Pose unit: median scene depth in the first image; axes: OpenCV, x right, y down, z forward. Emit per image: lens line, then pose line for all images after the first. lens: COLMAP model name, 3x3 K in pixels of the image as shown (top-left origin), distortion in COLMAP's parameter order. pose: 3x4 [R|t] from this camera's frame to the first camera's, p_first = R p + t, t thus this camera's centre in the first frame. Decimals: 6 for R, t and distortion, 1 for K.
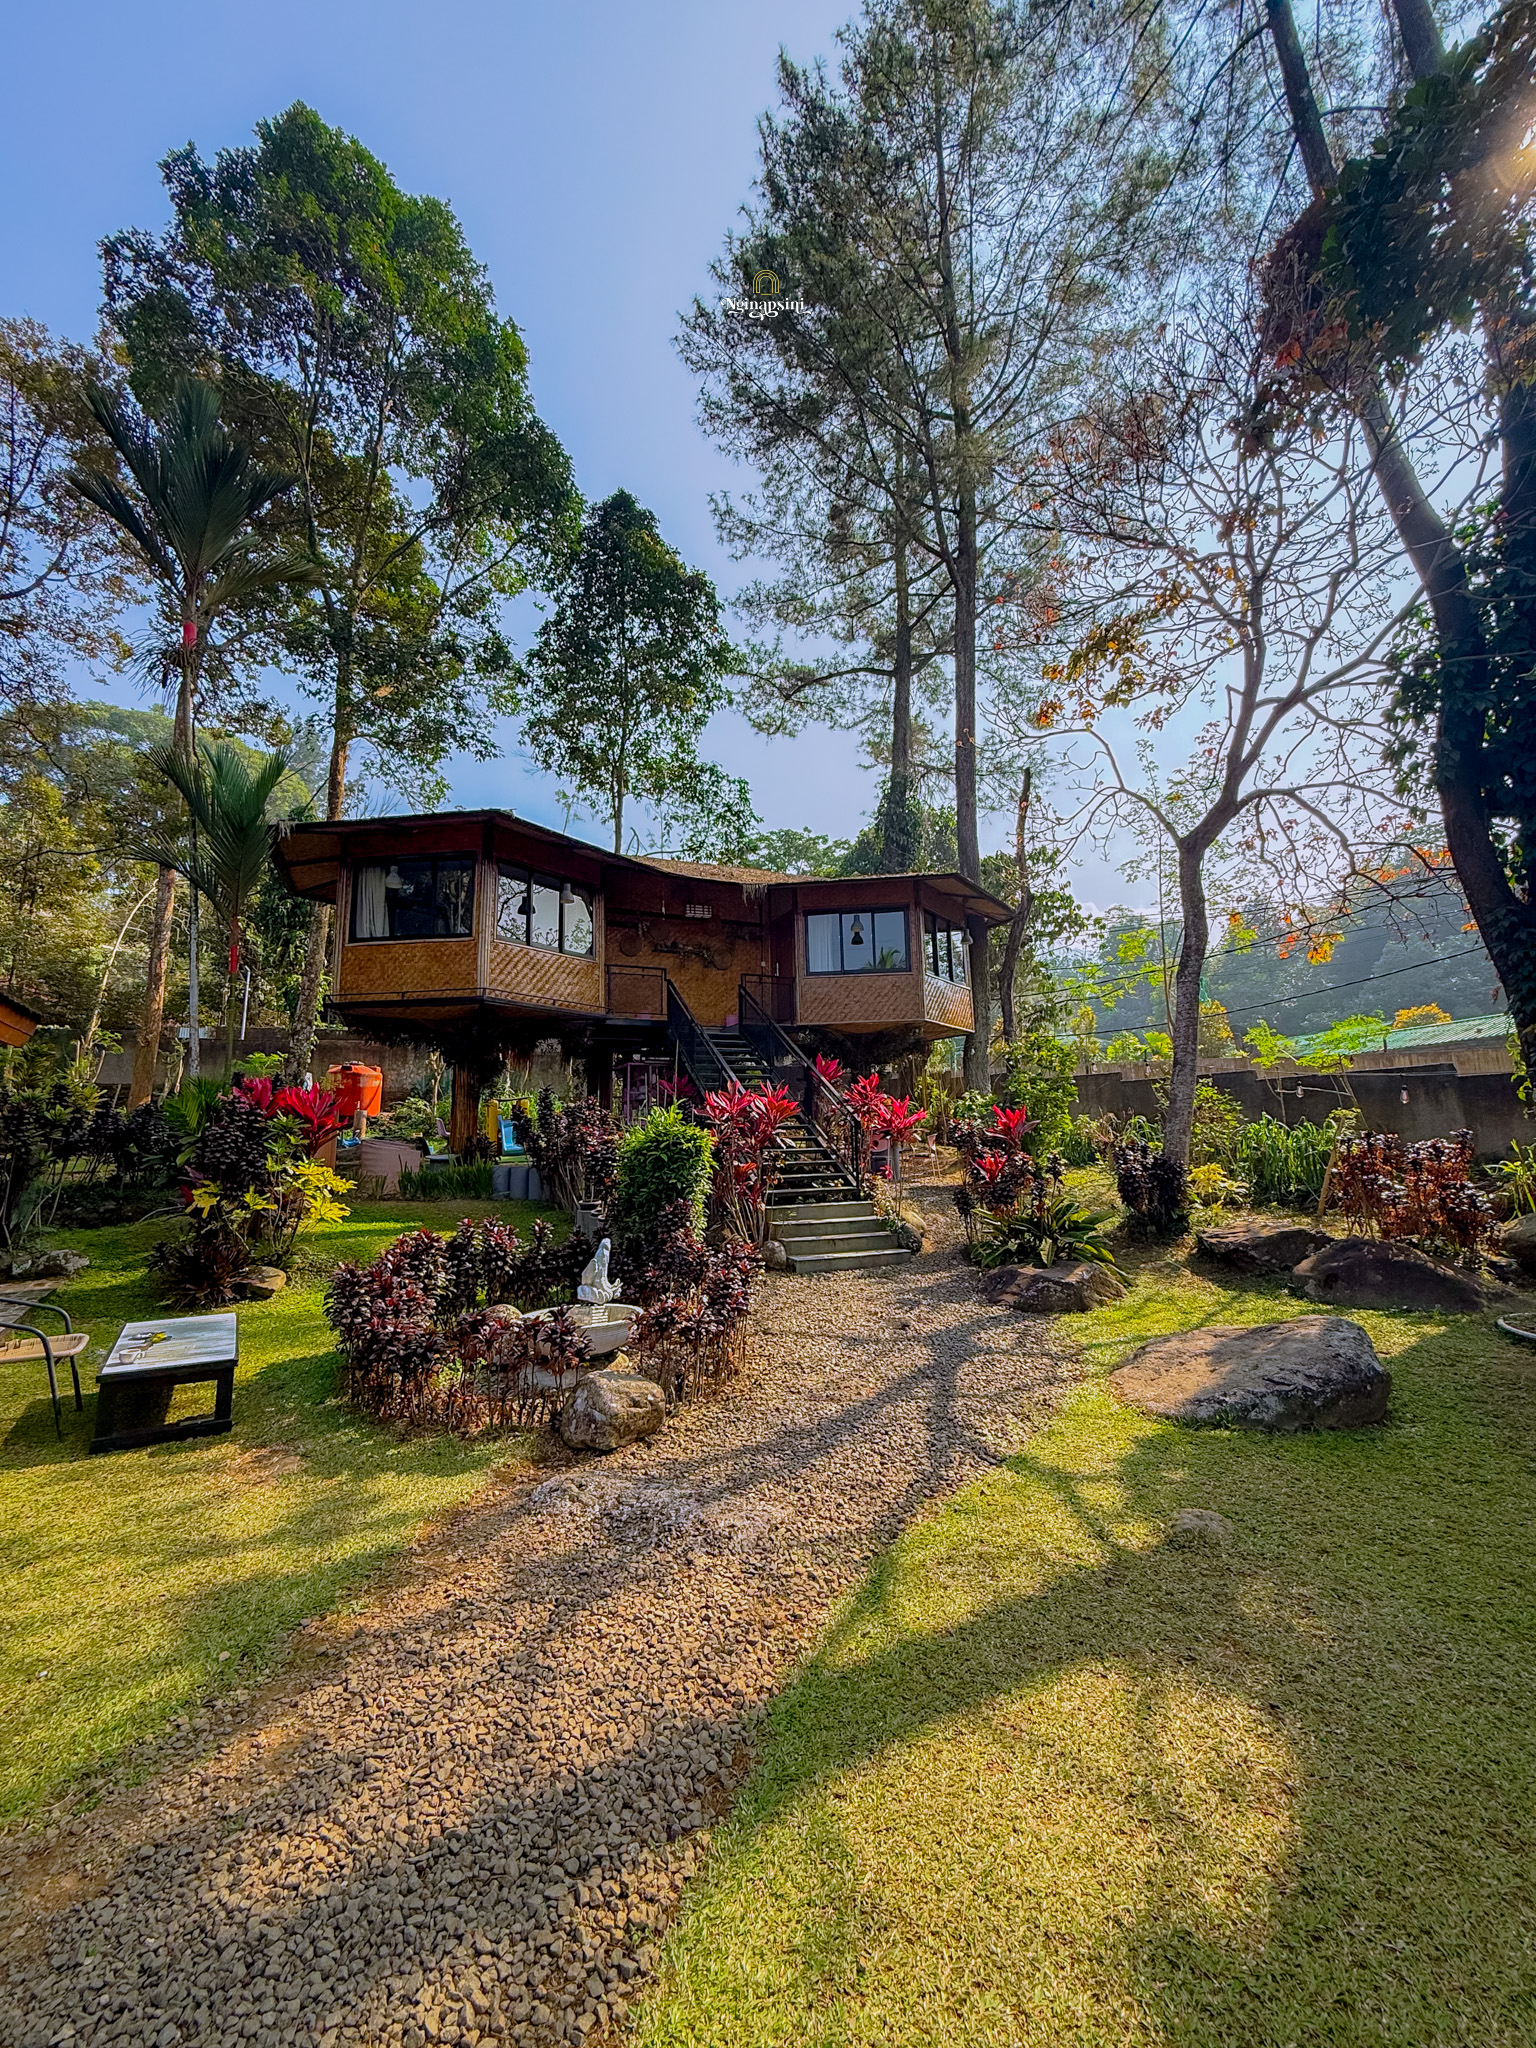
lens RADIAL K [[834.9, 0, 768.0], [0, 834.9, 1024.0], [0, 0, 1]] dist [-0.003947, -0.000079]
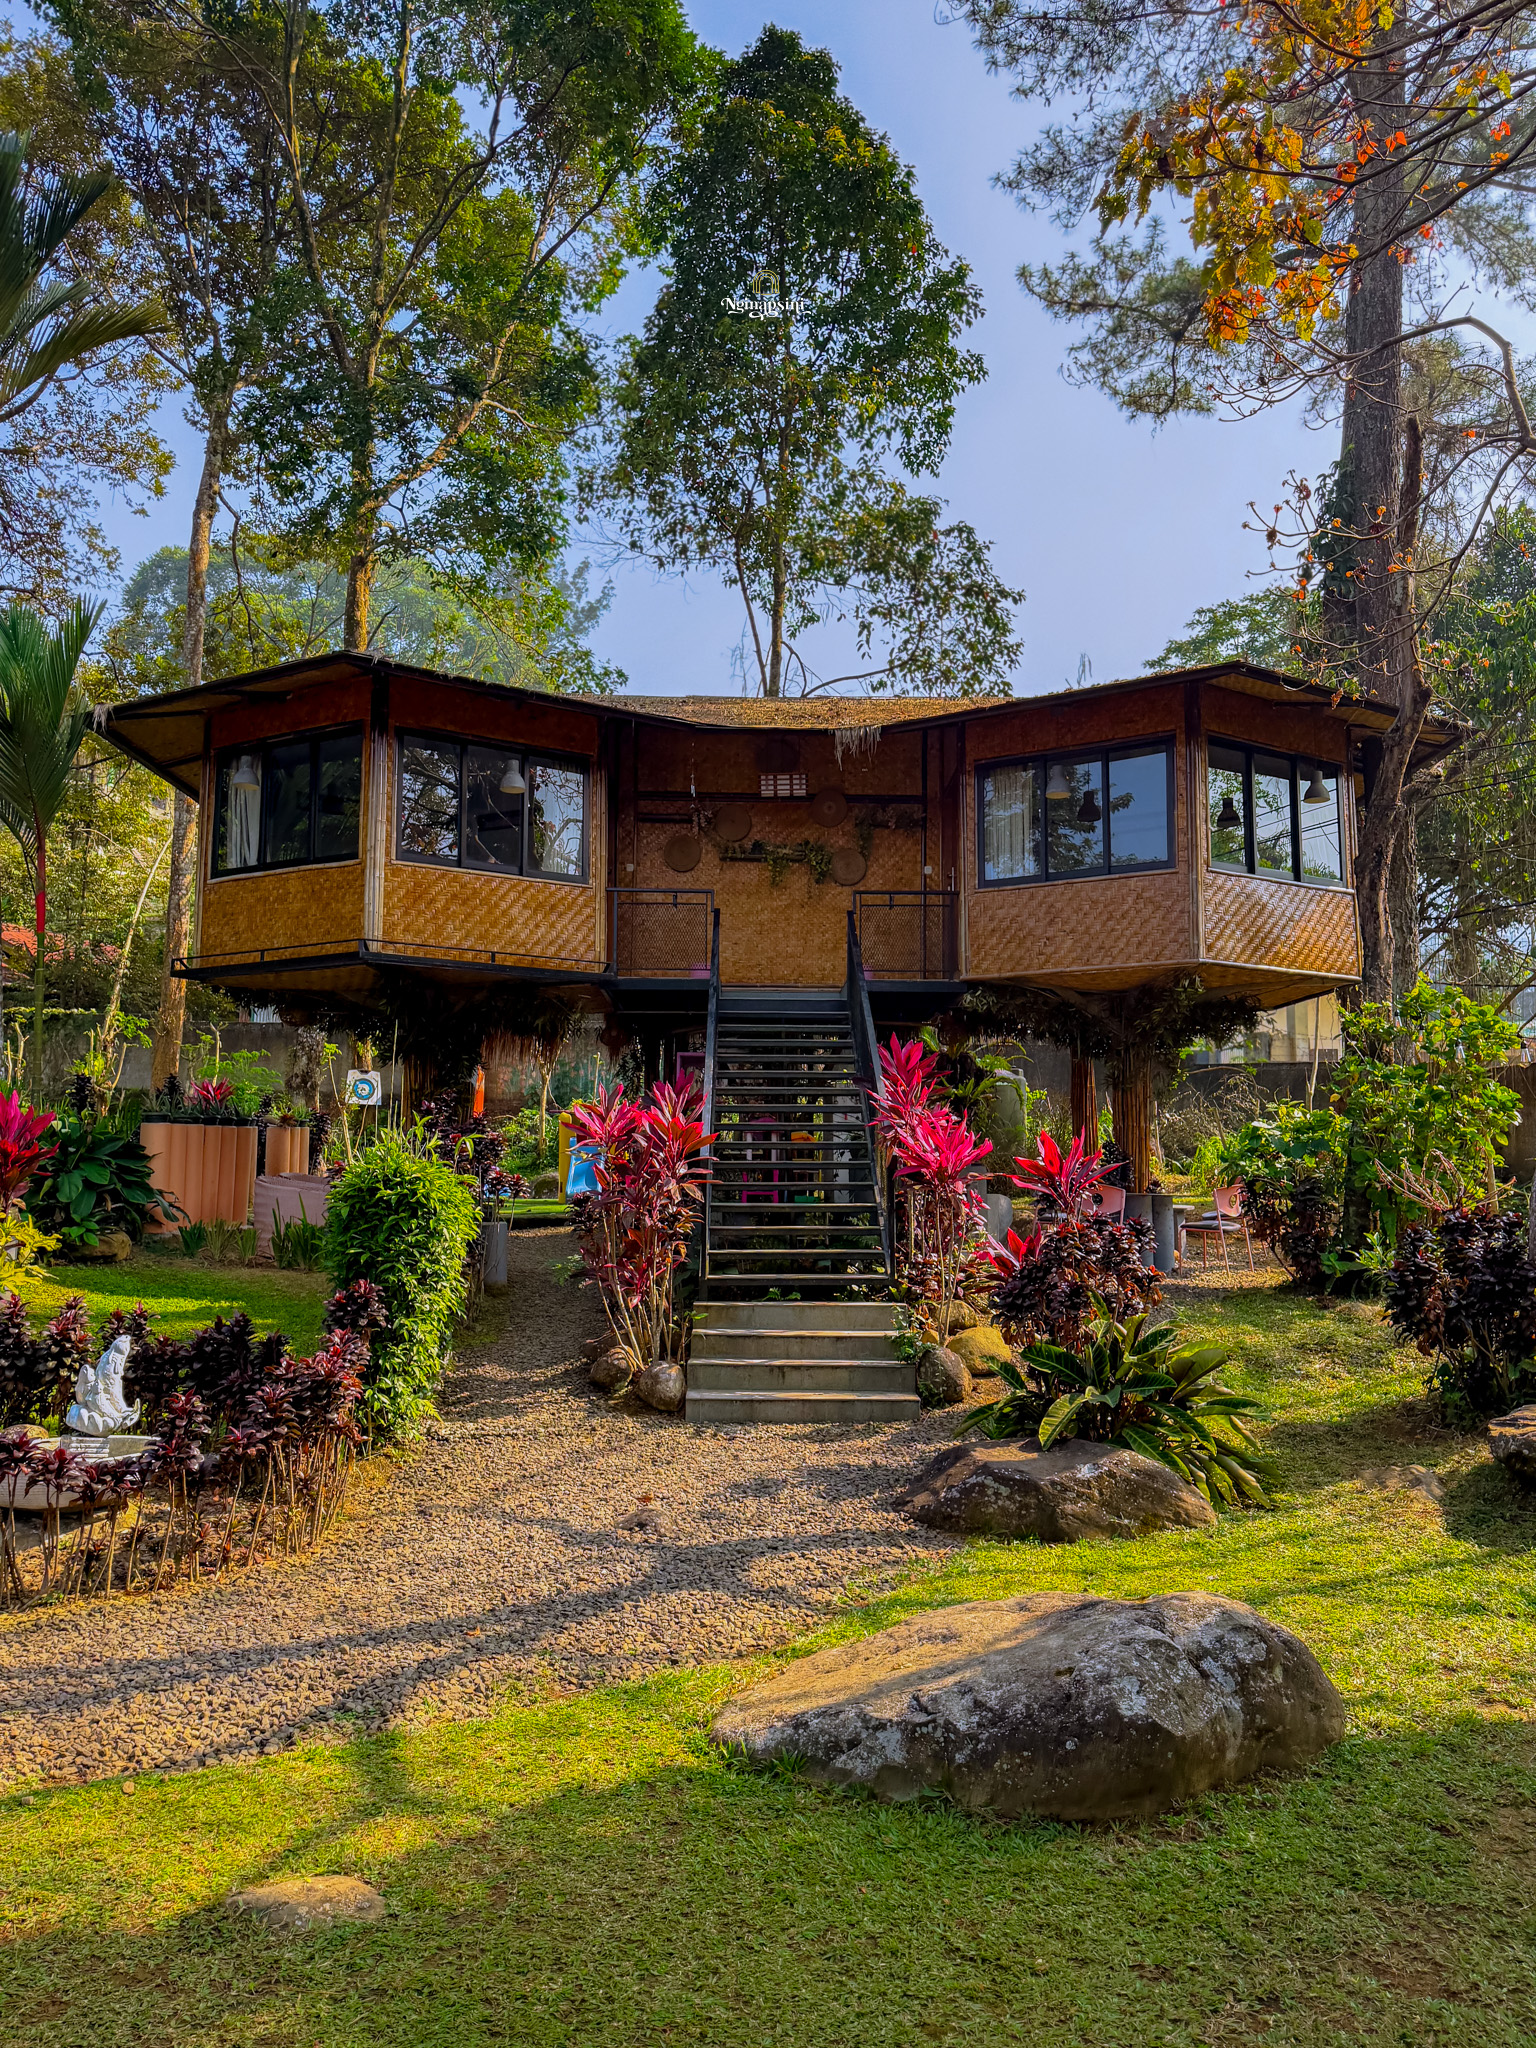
lens RADIAL K [[1488.2, 0, 768.0], [0, 1488.2, 1024.0], [0, 0, 1]] dist [0.089020, -0.102110]
pose [[0.916298, -0.019105, -0.400041, 0.229304], [0.031413, 0.999213, 0.024231, 0.002233], [0.399263, -0.034769, 0.916177, 0.043987]]
